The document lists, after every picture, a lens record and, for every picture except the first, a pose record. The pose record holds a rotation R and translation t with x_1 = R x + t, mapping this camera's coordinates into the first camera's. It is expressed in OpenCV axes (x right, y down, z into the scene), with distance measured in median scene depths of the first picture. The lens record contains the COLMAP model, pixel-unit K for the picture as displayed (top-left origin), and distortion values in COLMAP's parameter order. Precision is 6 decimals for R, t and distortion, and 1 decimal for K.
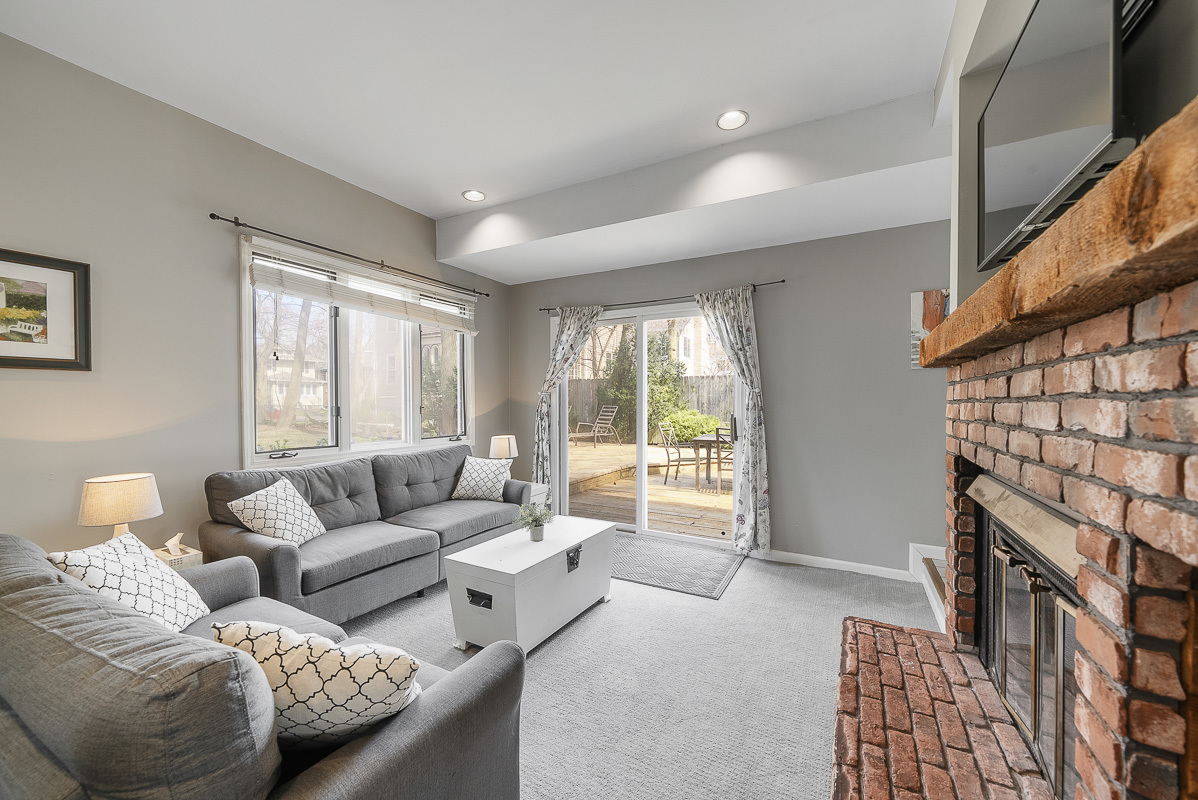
lens RADIAL K [[456.1, 0, 599.0], [0, 456.1, 400.0], [0, 0, 1]] dist [-0.000417, -0.000067]
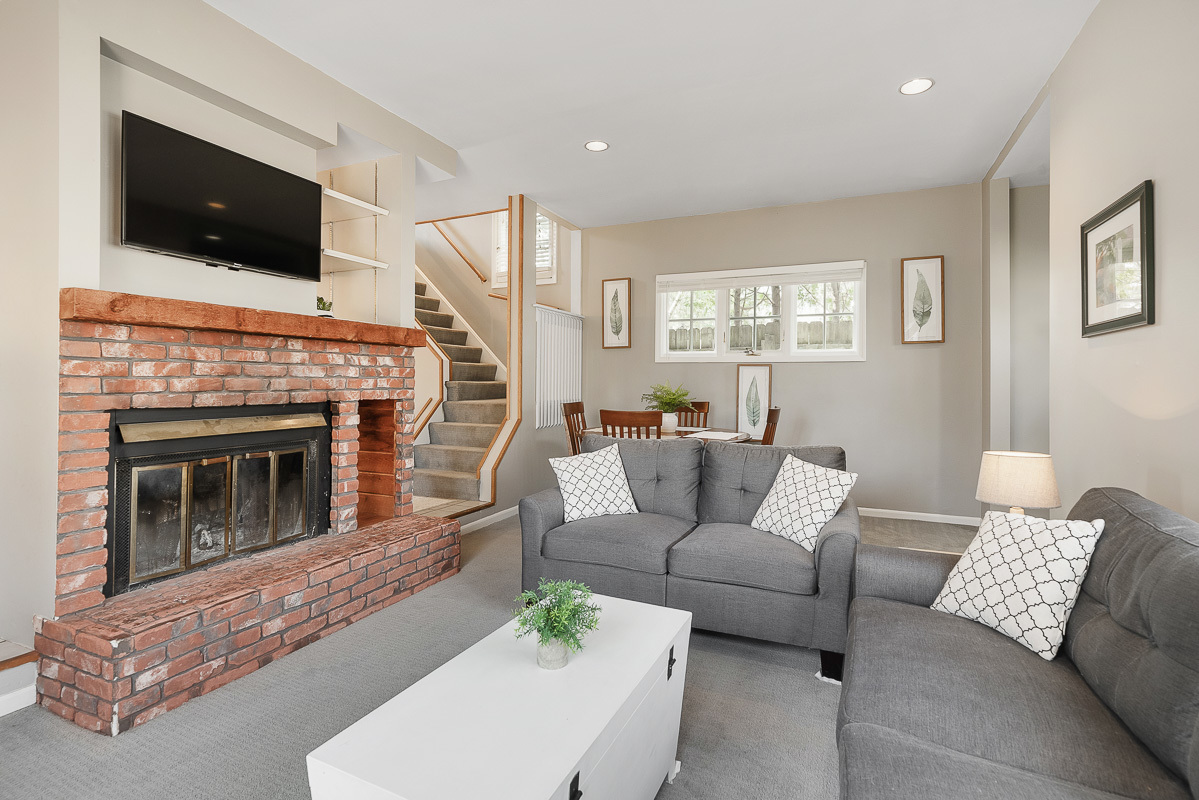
lens RADIAL K [[568.0, 0, 599.2], [0, 568.0, 381.4], [0, 0, 1]] dist [0.001166, 0.000344]
pose [[-0.995900, -0.005738, -0.090275, -0.129454], [-0.005702, 0.999984, -0.000650, 0.031557], [0.090278, -0.000133, -0.995917, 1.664918]]
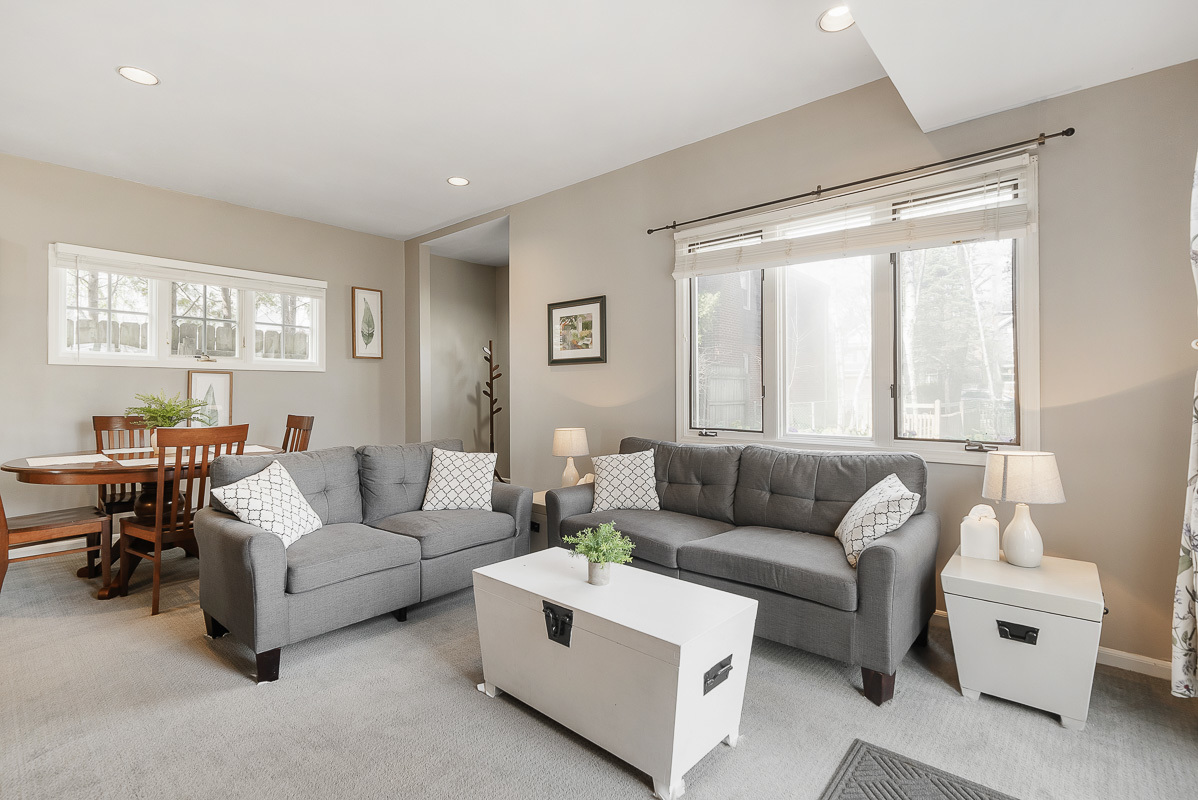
lens RADIAL K [[549.5, 0, 599.0], [0, 549.5, 400.0], [0, 0, 1]] dist [-0.001768, -0.000227]
pose [[-0.211151, 0.015678, -0.977328, 0.682266], [0.001222, 0.999875, 0.015776, 0.031610], [0.977453, 0.002137, -0.211143, 1.251338]]
